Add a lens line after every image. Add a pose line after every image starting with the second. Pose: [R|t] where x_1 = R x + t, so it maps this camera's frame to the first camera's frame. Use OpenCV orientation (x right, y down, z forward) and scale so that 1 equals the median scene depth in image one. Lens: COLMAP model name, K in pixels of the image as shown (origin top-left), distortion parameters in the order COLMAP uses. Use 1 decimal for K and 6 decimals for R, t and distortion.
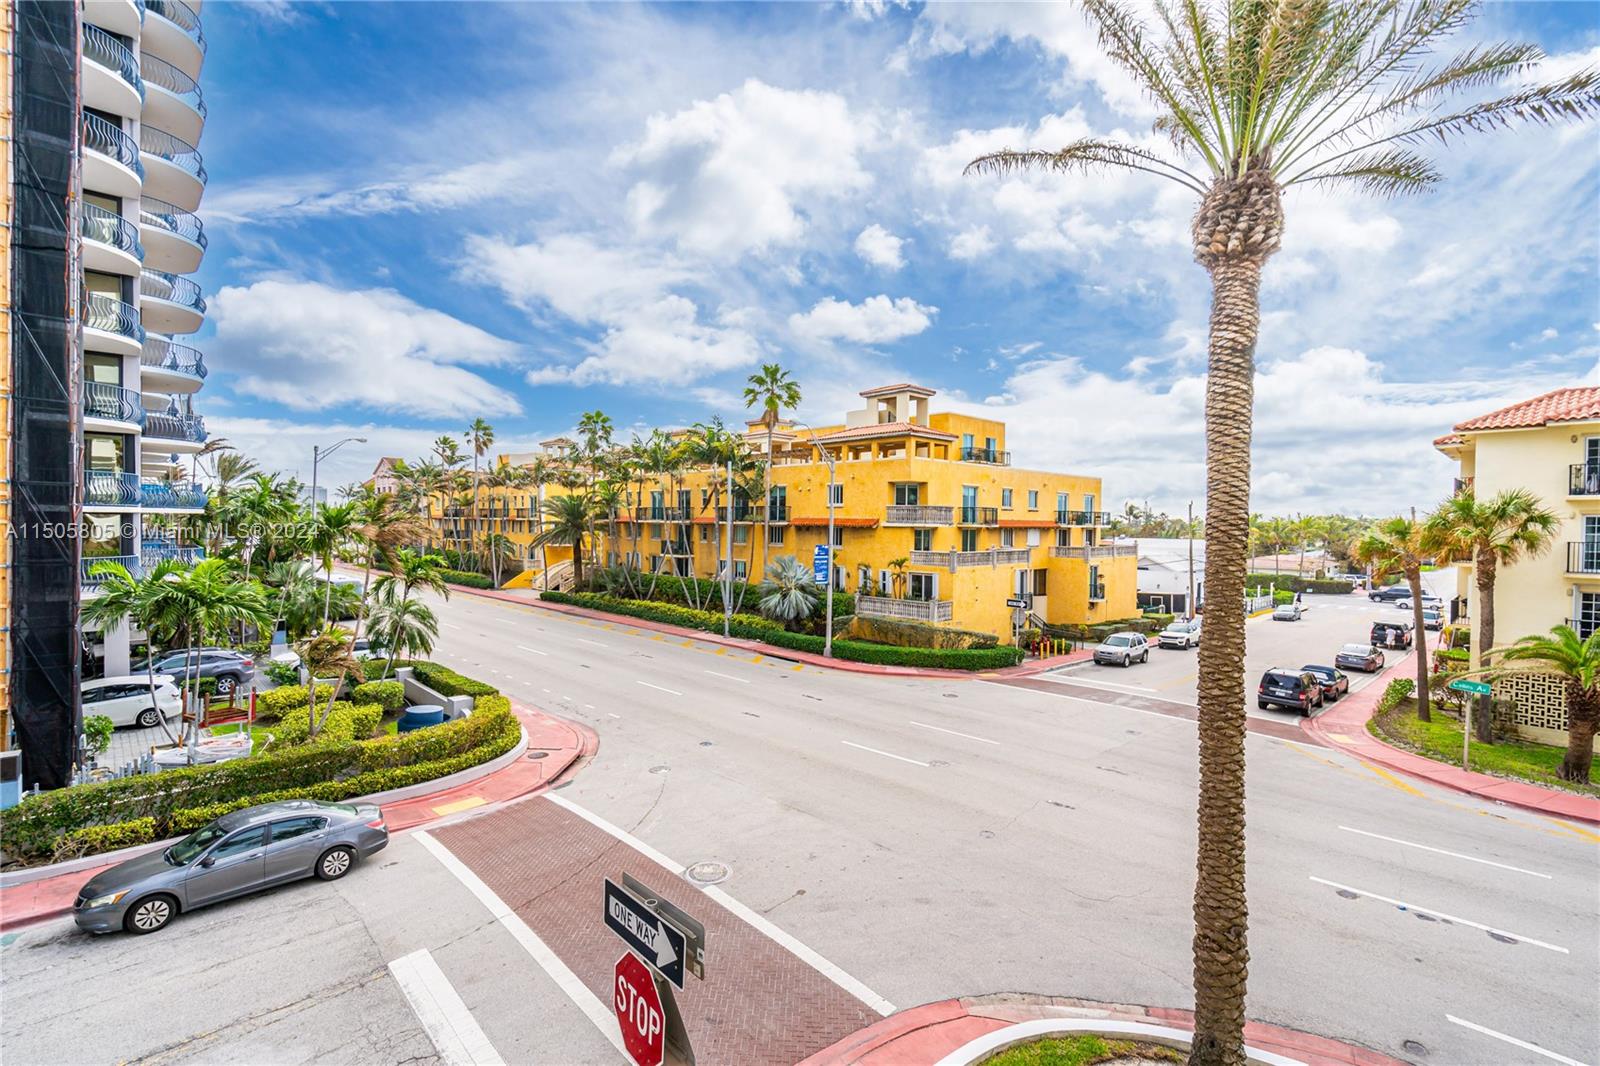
lens RADIAL K [[727.7, 0, 795.6], [0, 727.7, 536.1], [0, 0, 1]] dist [-0.002742, -0.000018]
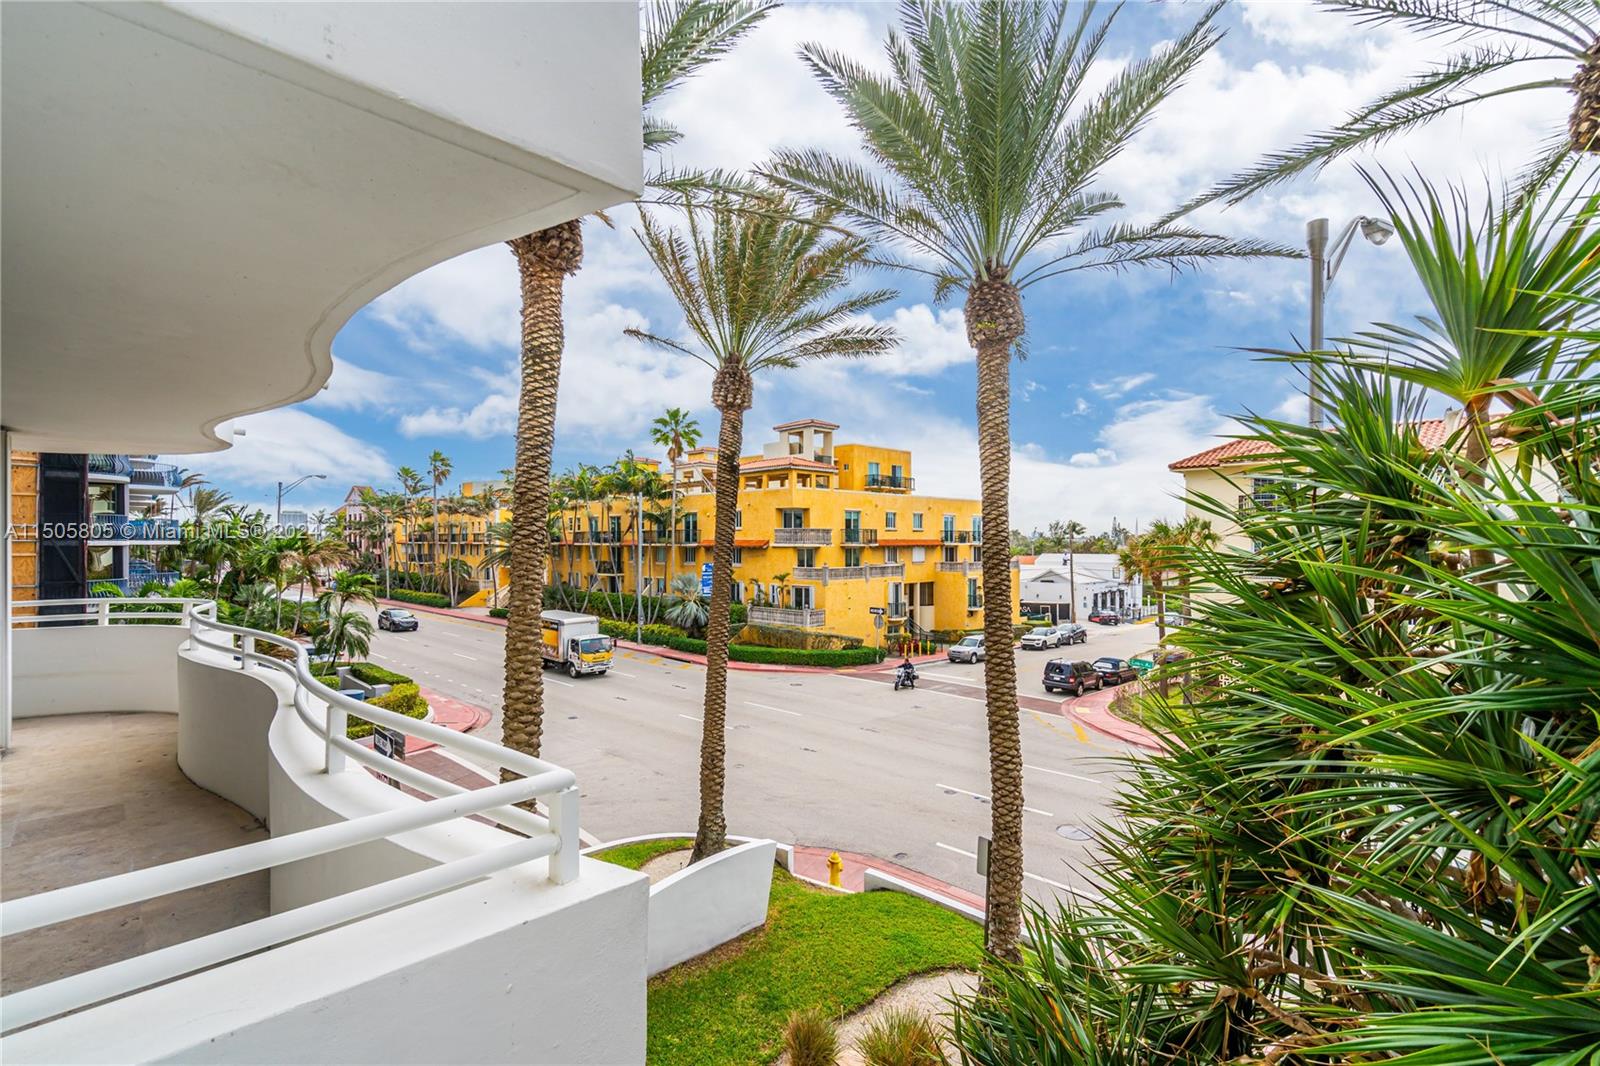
lens RADIAL K [[716.5, 0, 782.2], [0, 716.5, 544.0], [0, 0, 1]] dist [0.001353, 0.000177]
pose [[0.999835, -0.012411, 0.013292, 0.113253], [0.012614, 0.999804, -0.015284, 0.000144], [-0.013100, 0.015449, 0.999795, -0.136079]]
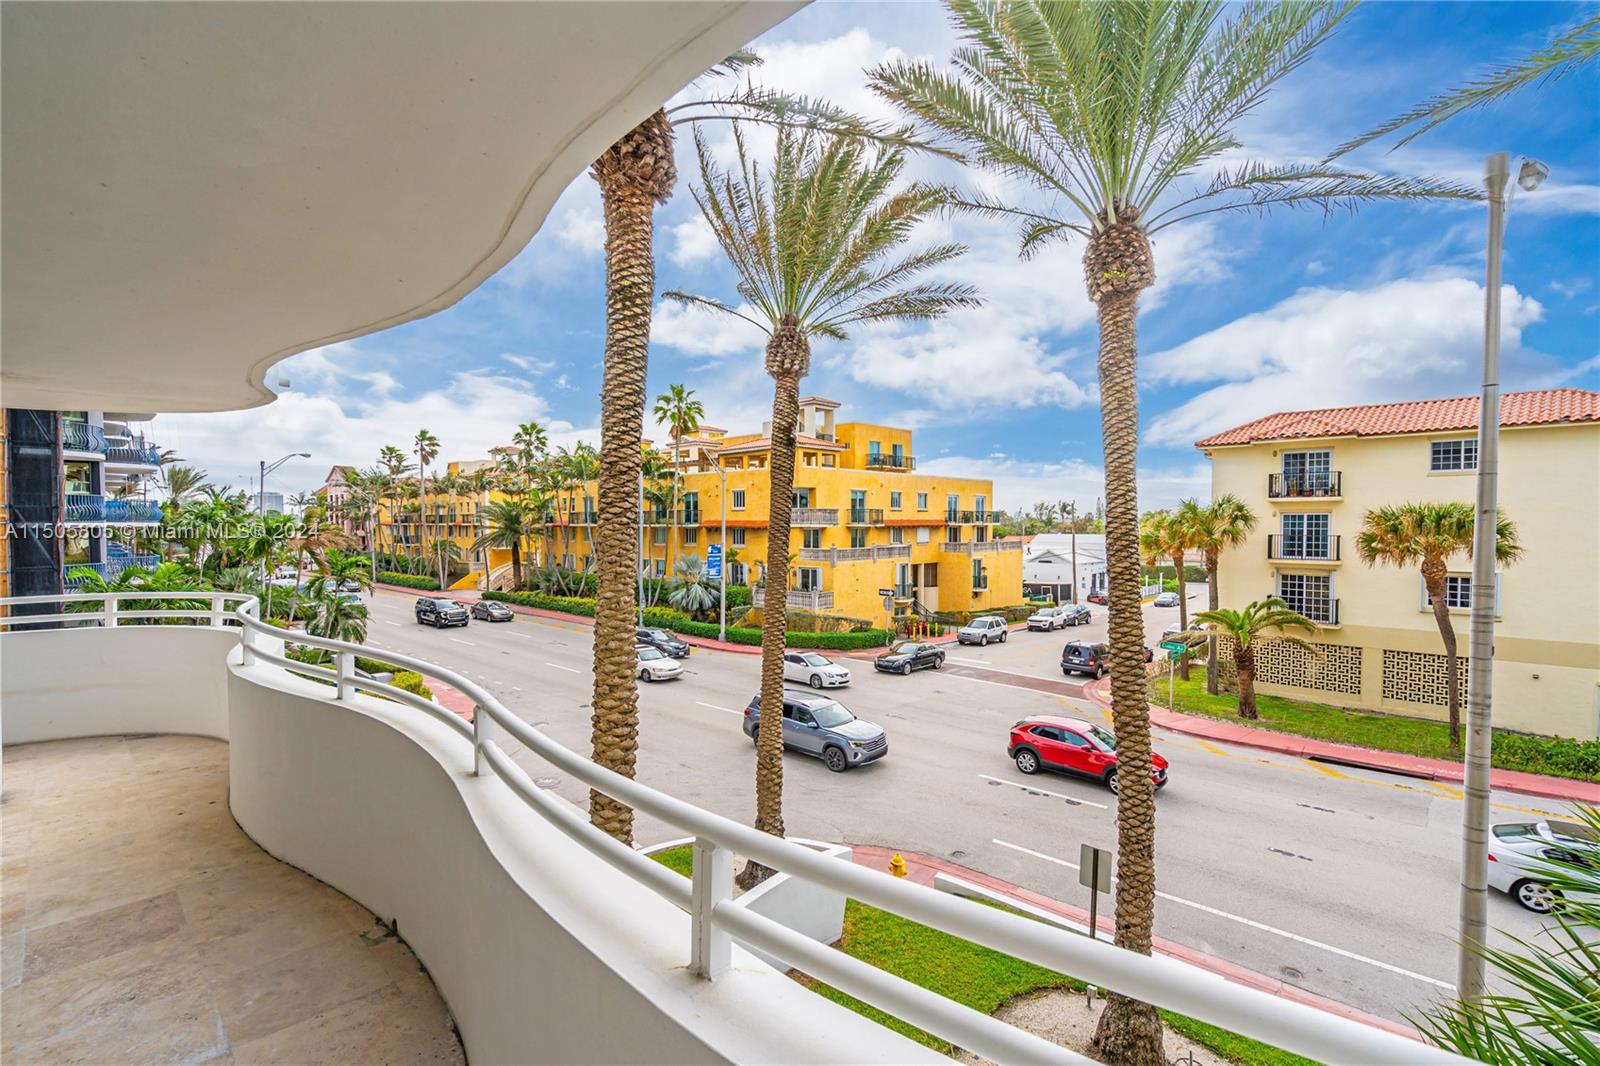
lens RADIAL K [[718.2, 0, 786.8], [0, 718.2, 543.8], [0, 0, 1]] dist [0.000842, 0.000271]
pose [[0.999163, -0.015369, 0.037897, 0.085879], [0.014939, 0.999821, 0.011610, -0.000380], [-0.038068, -0.011034, 0.999214, -0.111925]]
